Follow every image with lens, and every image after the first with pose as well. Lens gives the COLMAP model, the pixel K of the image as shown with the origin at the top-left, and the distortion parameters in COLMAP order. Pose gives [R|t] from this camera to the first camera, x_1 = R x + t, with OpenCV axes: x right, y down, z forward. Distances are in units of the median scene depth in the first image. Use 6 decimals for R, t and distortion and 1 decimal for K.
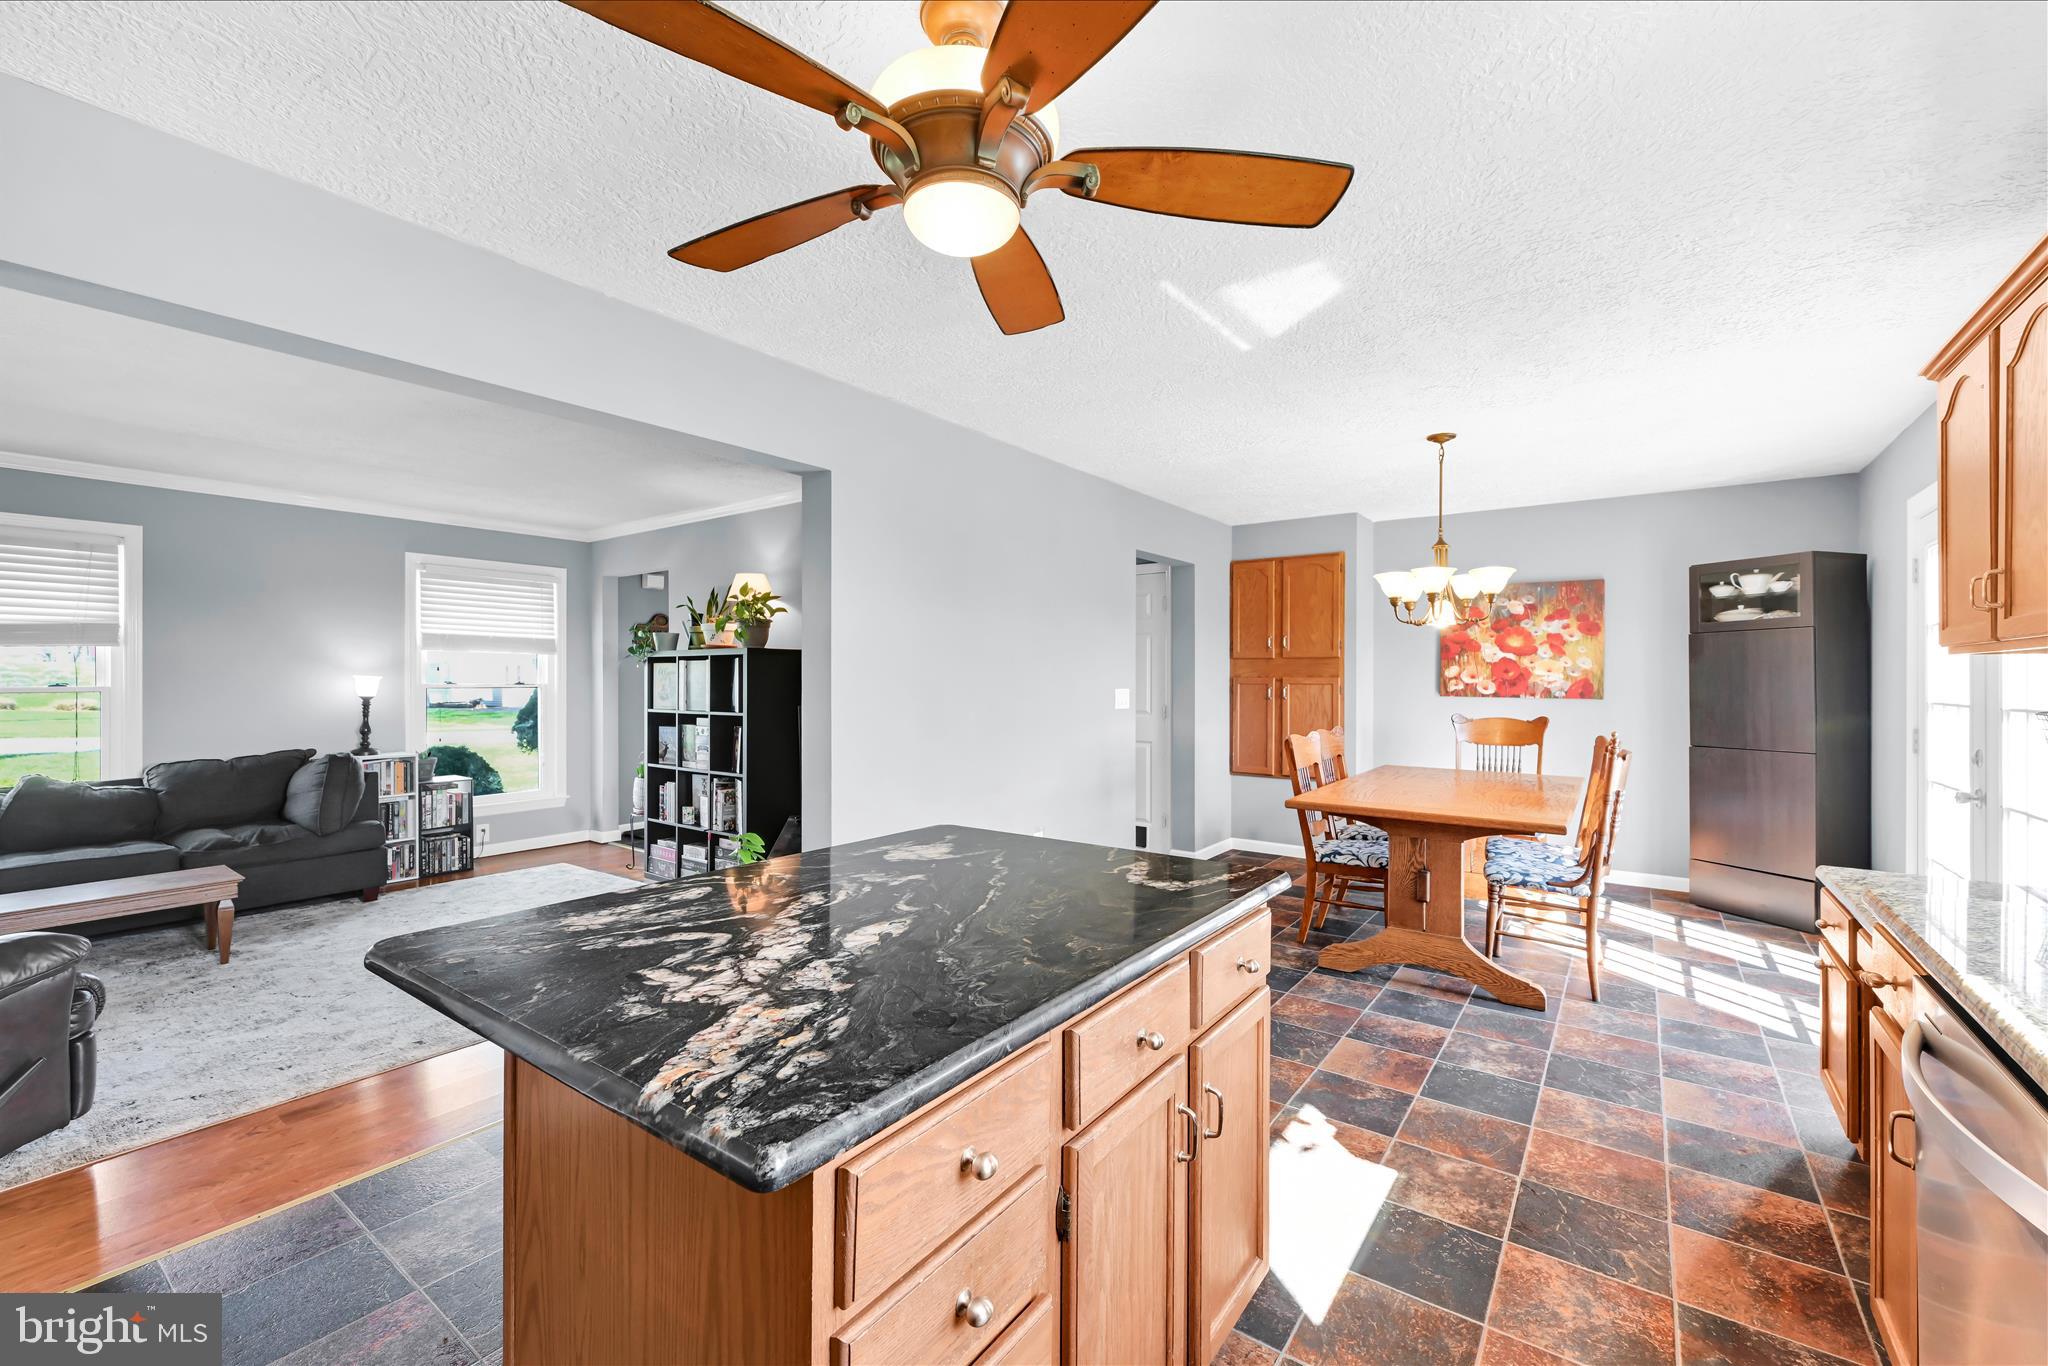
lens RADIAL K [[843.7, 0, 1032.4], [0, 843.7, 681.8], [0, 0, 1]] dist [0.002102, 0.000094]
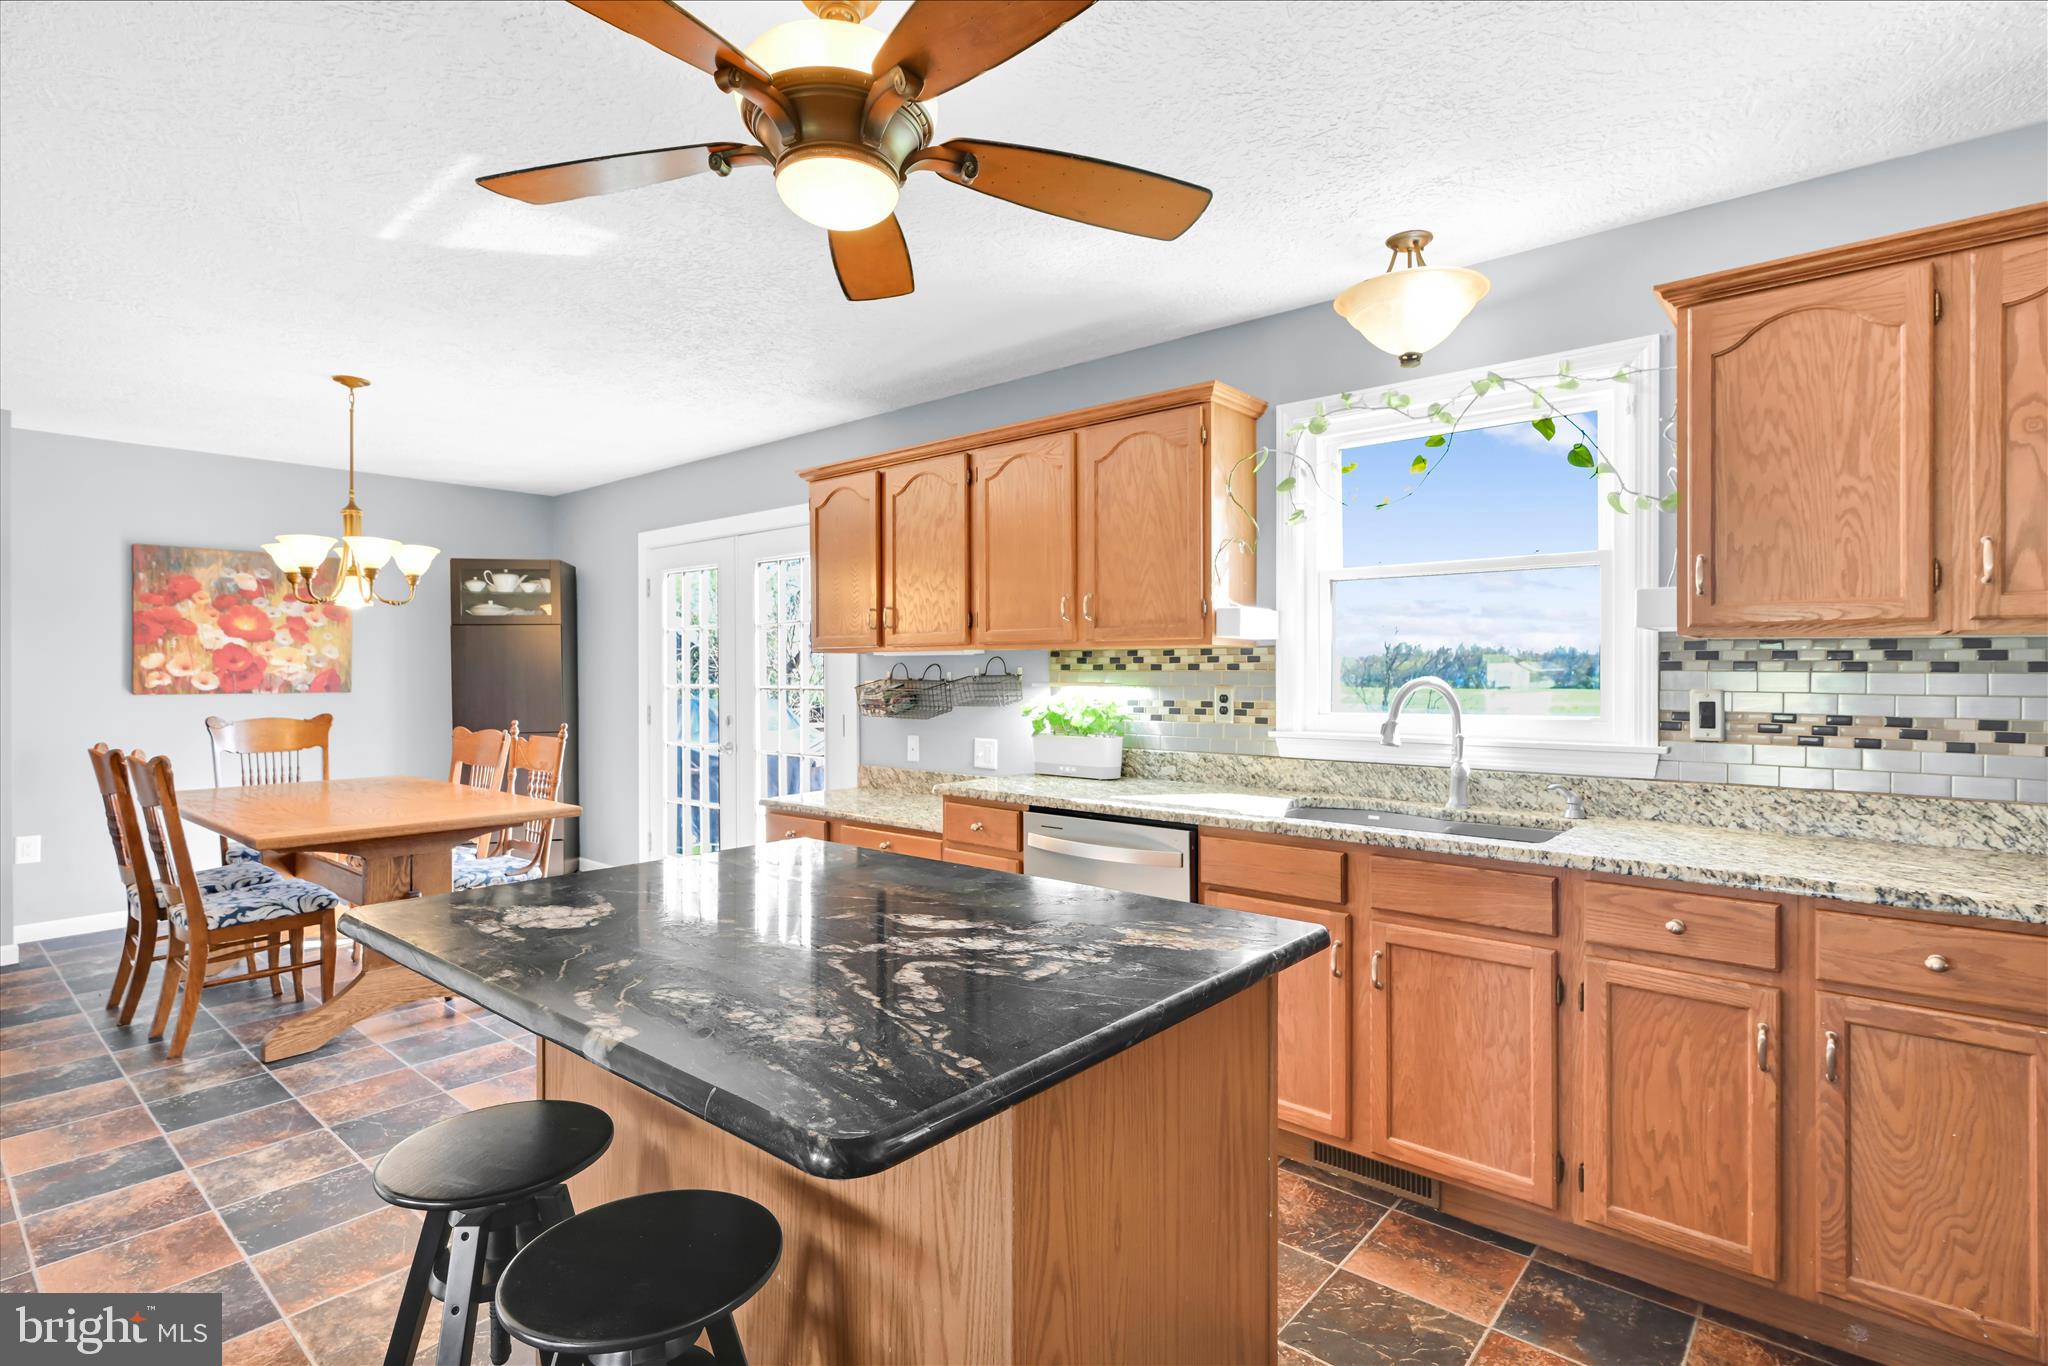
lens RADIAL K [[988.0, 0, 1025.7], [0, 988.0, 670.5], [0, 0, 1]] dist [-0.002271, 0.000735]
pose [[0.089111, -0.004740, 0.996010, -0.315969], [0.007938, 0.999960, 0.004048, -0.001099], [-0.995990, 0.007546, 0.089145, 0.183214]]
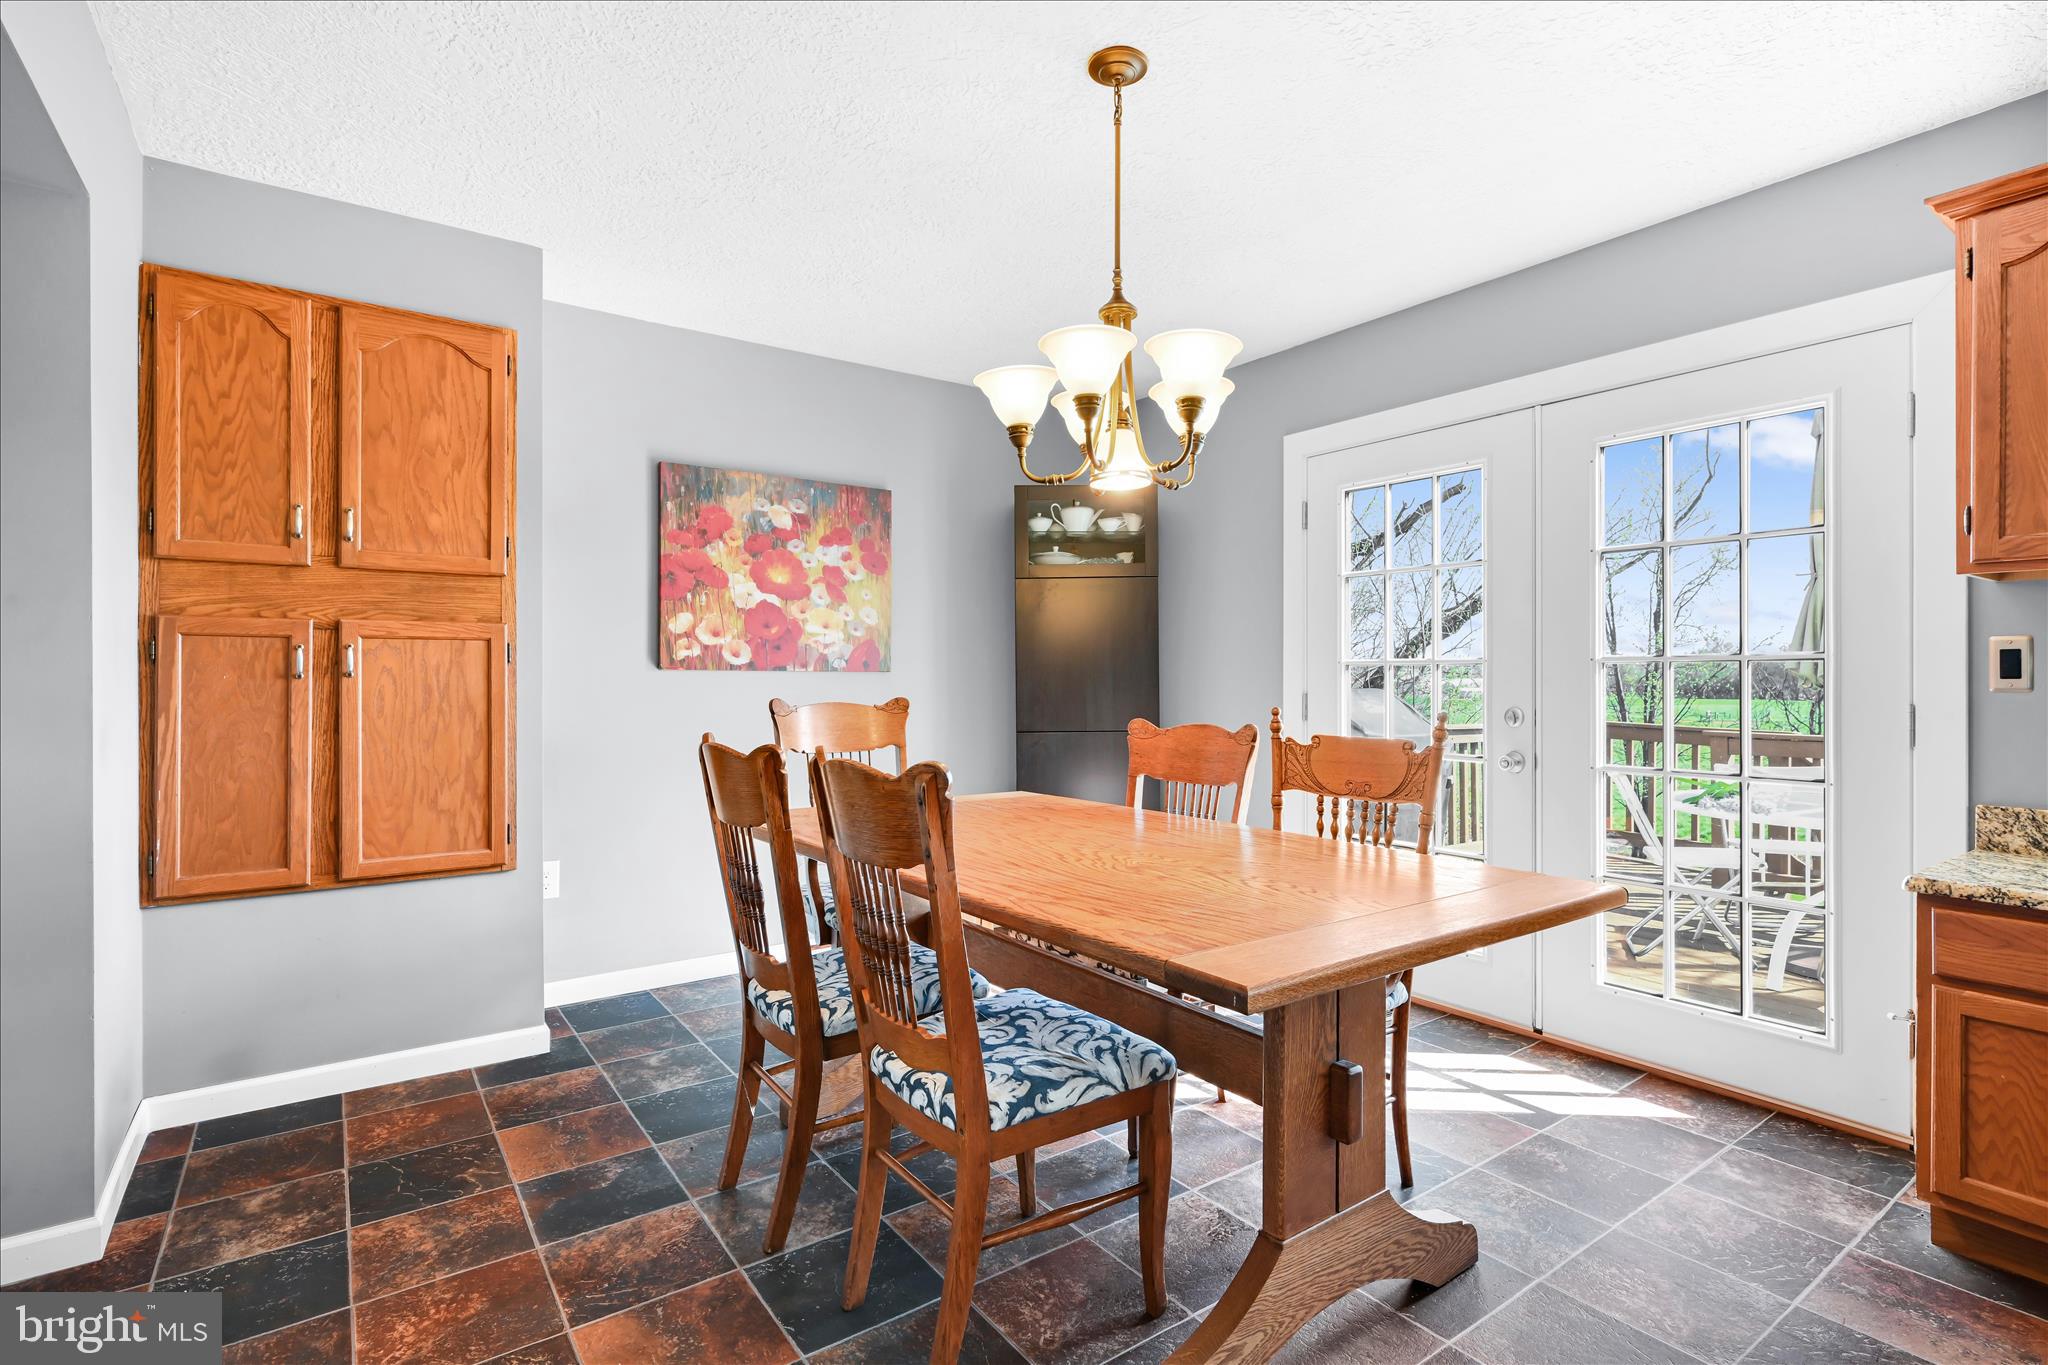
lens RADIAL K [[988.0, 0, 1036.6], [0, 988.0, 679.4], [0, 0, 1]] dist [-0.002271, 0.000735]
pose [[0.326249, -0.004703, 0.945272, -0.019997], [0.005160, 0.999982, 0.003194, 0.024852], [-0.945270, 0.003836, 0.326267, 0.638756]]
